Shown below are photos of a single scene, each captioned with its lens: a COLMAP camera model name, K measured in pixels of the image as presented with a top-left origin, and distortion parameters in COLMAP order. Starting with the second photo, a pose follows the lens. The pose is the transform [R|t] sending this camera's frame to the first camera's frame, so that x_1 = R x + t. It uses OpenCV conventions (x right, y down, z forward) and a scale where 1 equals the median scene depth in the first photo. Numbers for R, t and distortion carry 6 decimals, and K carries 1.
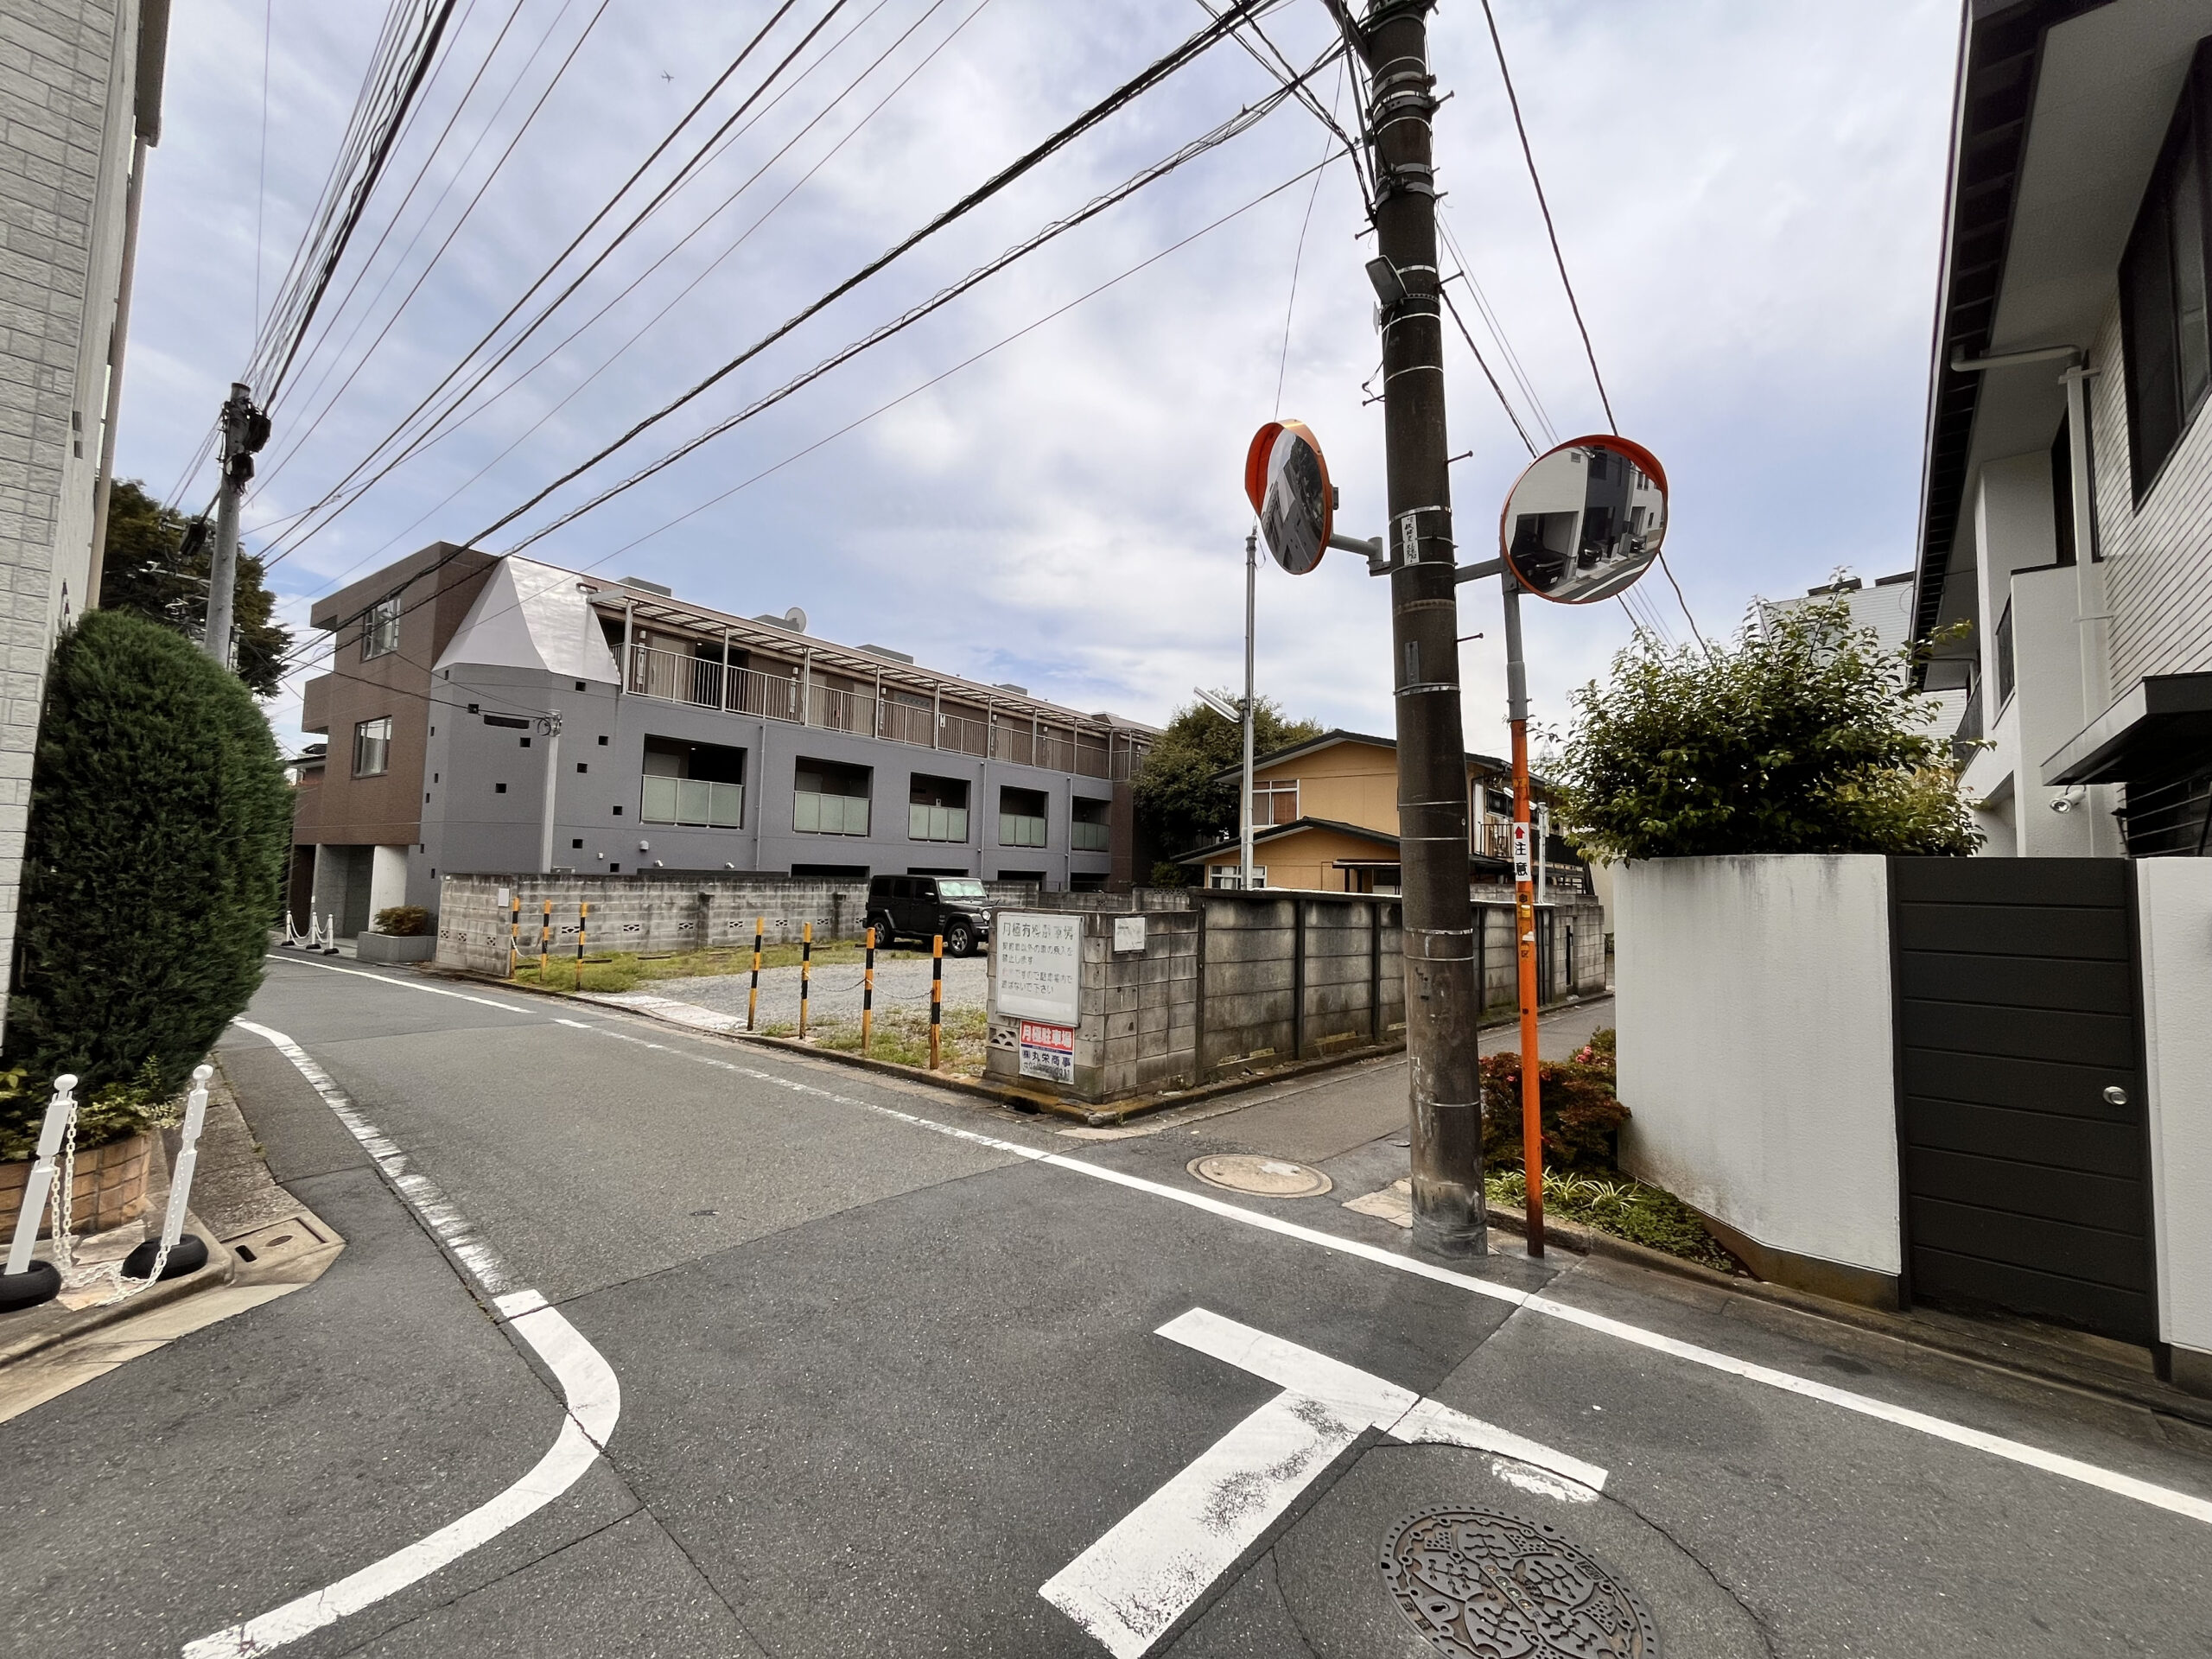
lens RADIAL K [[895.8, 0, 1104.0], [0, 895.8, 817.5], [0, 0, 1]] dist [-0.002055, 0.000060]
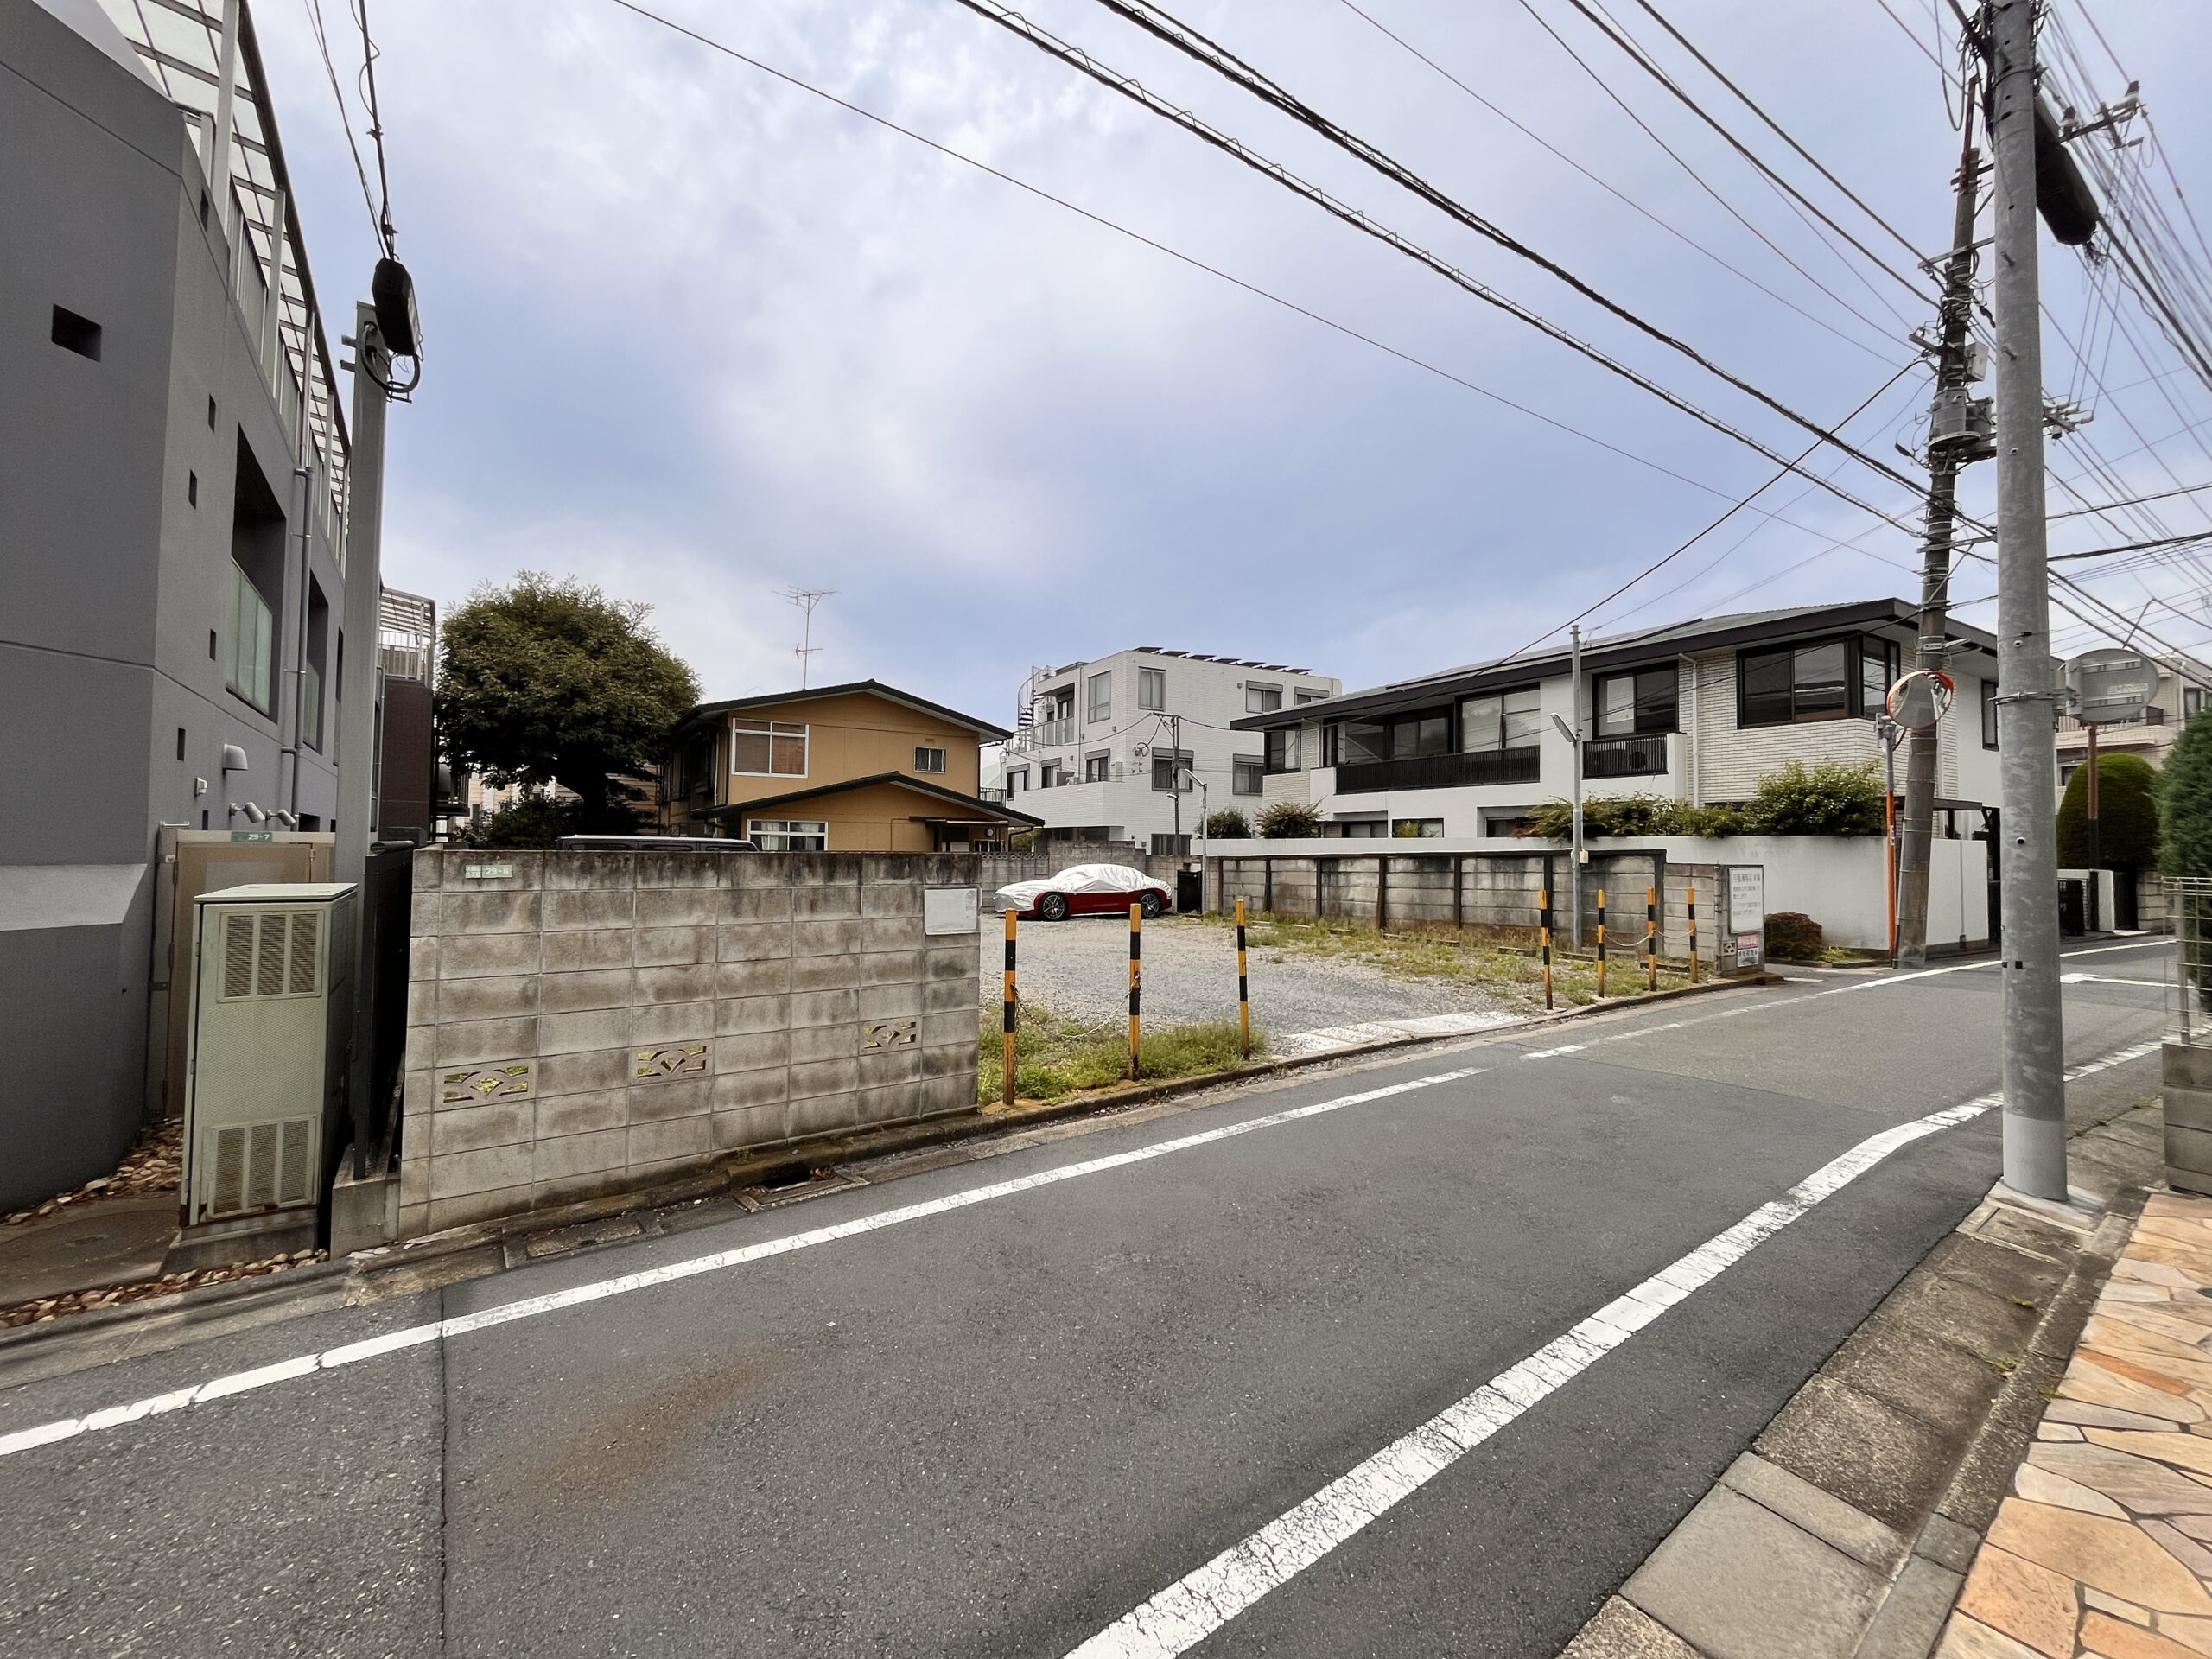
lens RADIAL K [[895.8, 0, 1104.0], [0, 895.8, 817.5], [0, 0, 1]] dist [-0.002055, 0.000060]
pose [[0.316477, 0.012464, 0.948518, -0.775298], [-0.066340, 0.997756, 0.009023, 0.031605], [-0.946278, -0.065780, 0.316594, 0.623570]]
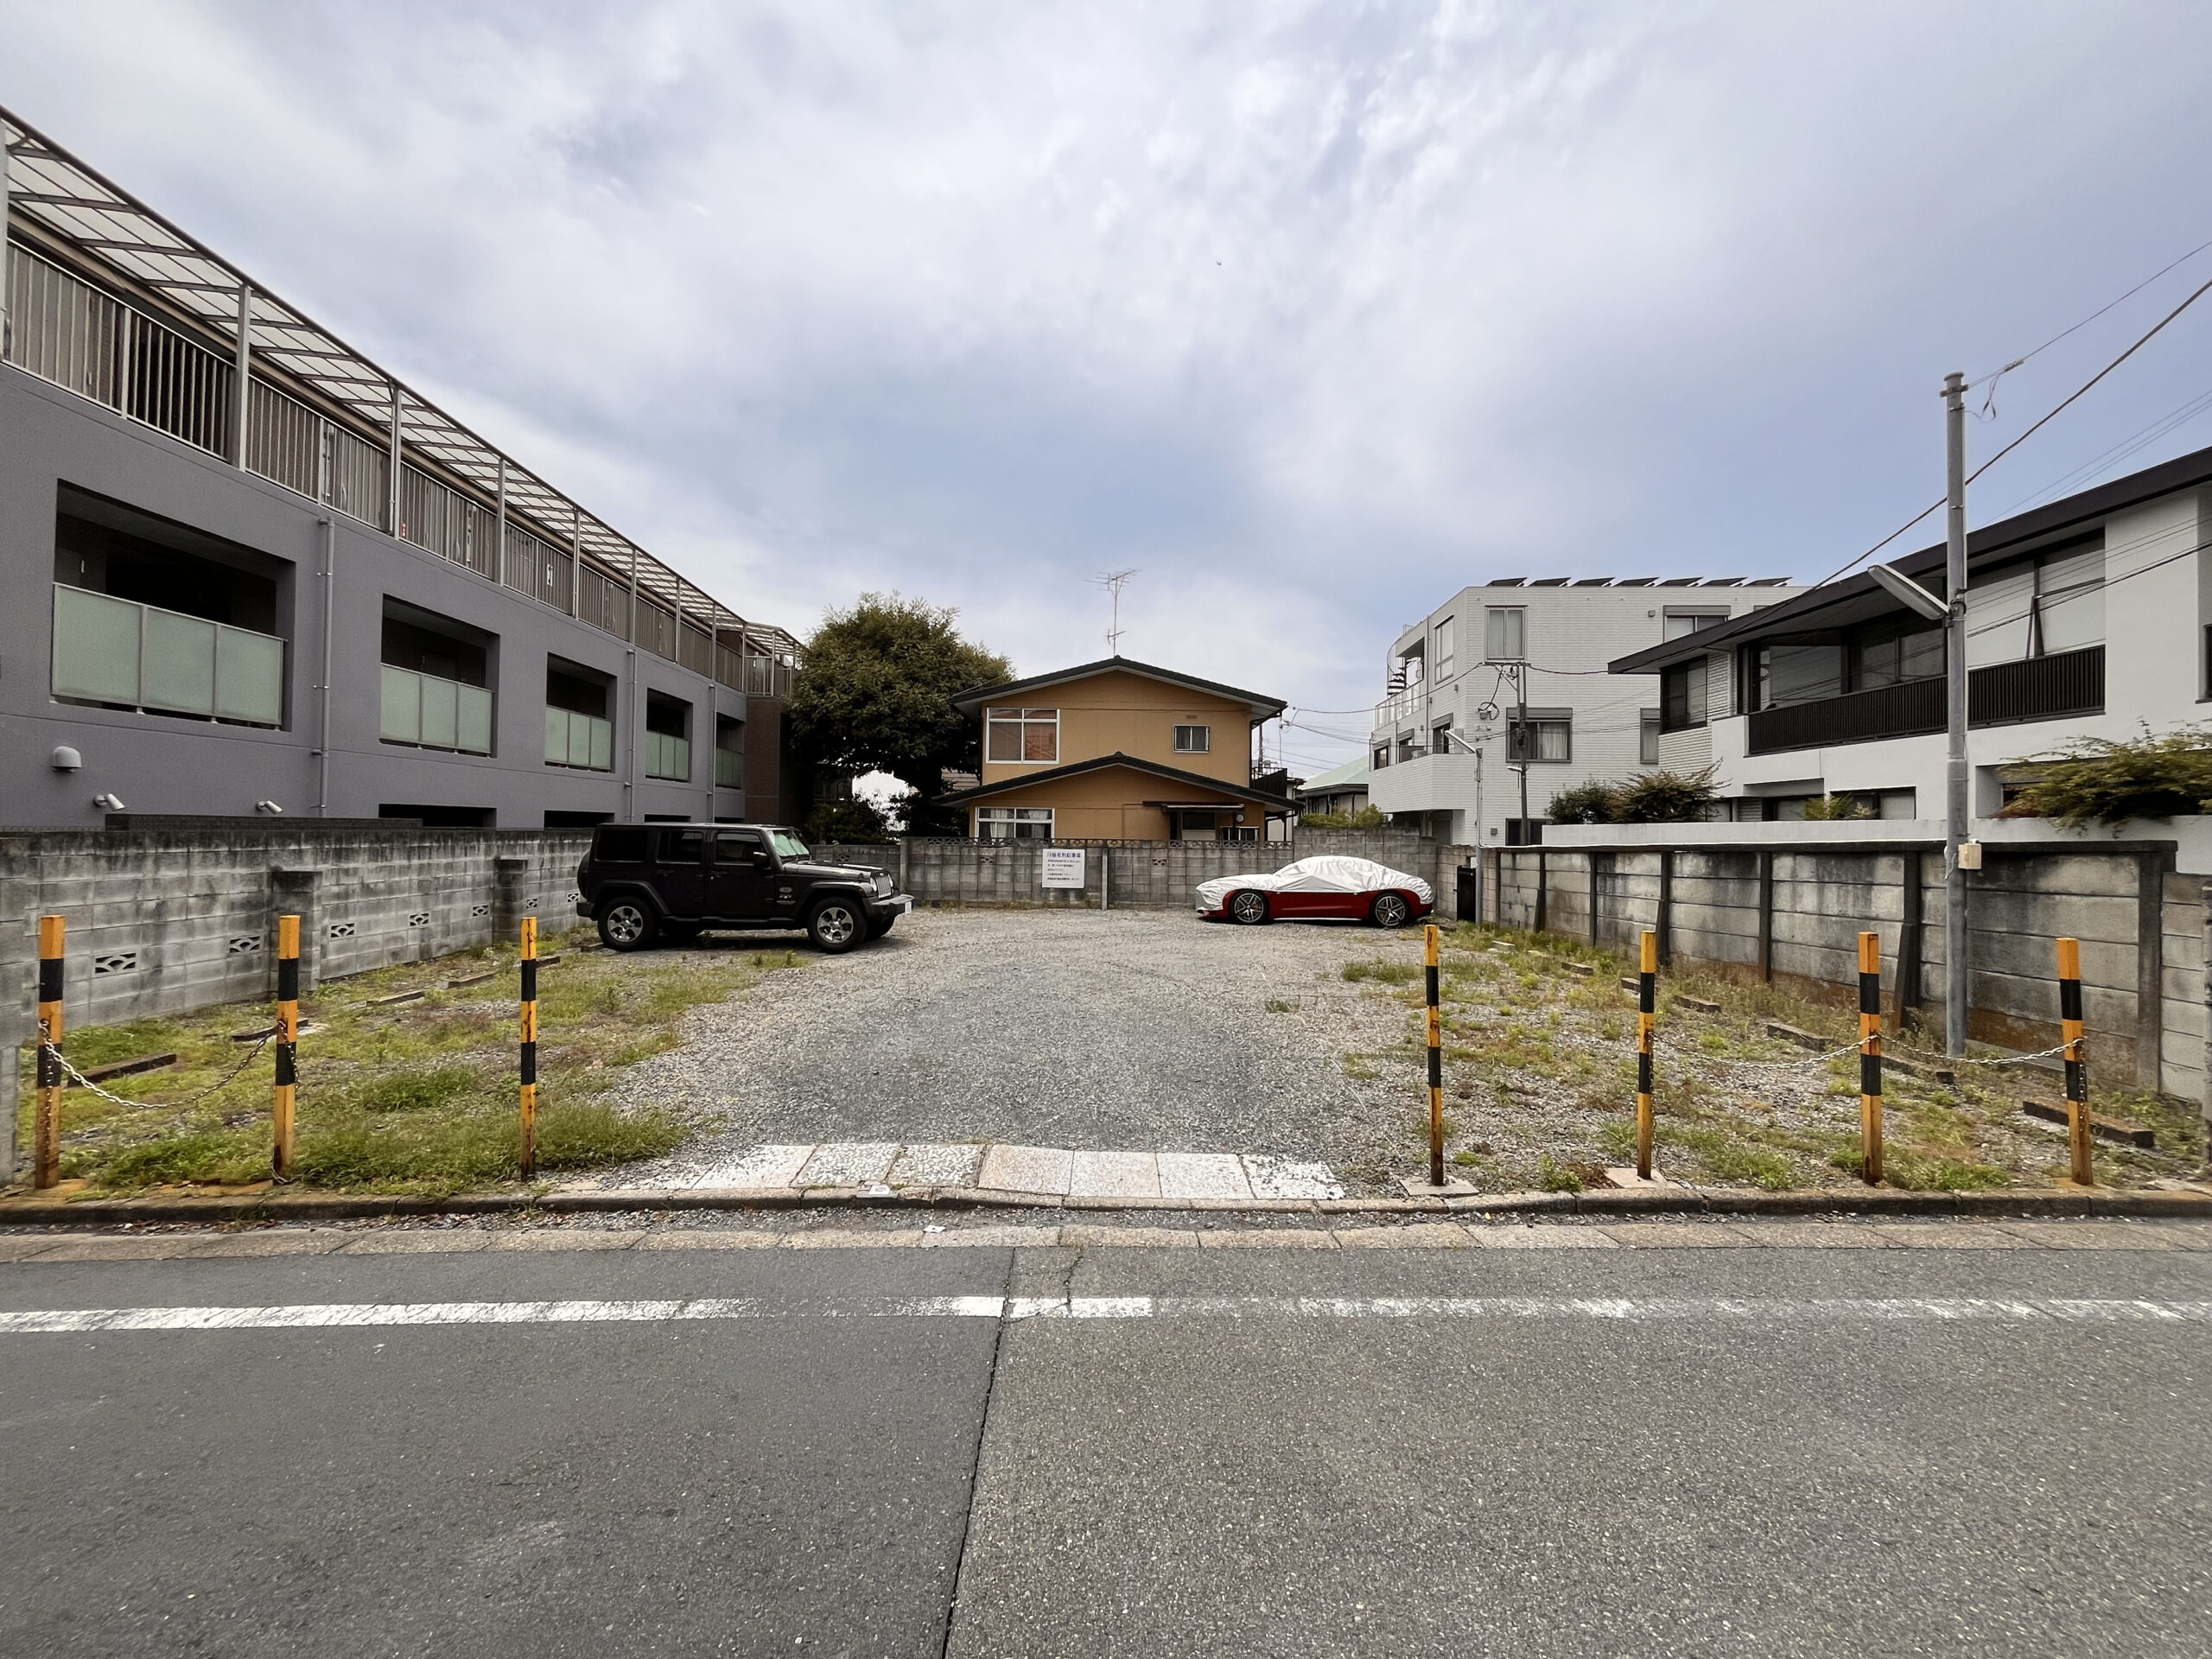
lens RADIAL K [[895.8, 0, 1104.0], [0, 895.8, 817.5], [0, 0, 1]] dist [-0.002055, 0.000060]
pose [[0.779481, -0.005363, 0.626402, -0.427384], [-0.034839, 0.998045, 0.051897, 0.022610], [-0.625456, -0.062276, 0.777770, 0.415594]]
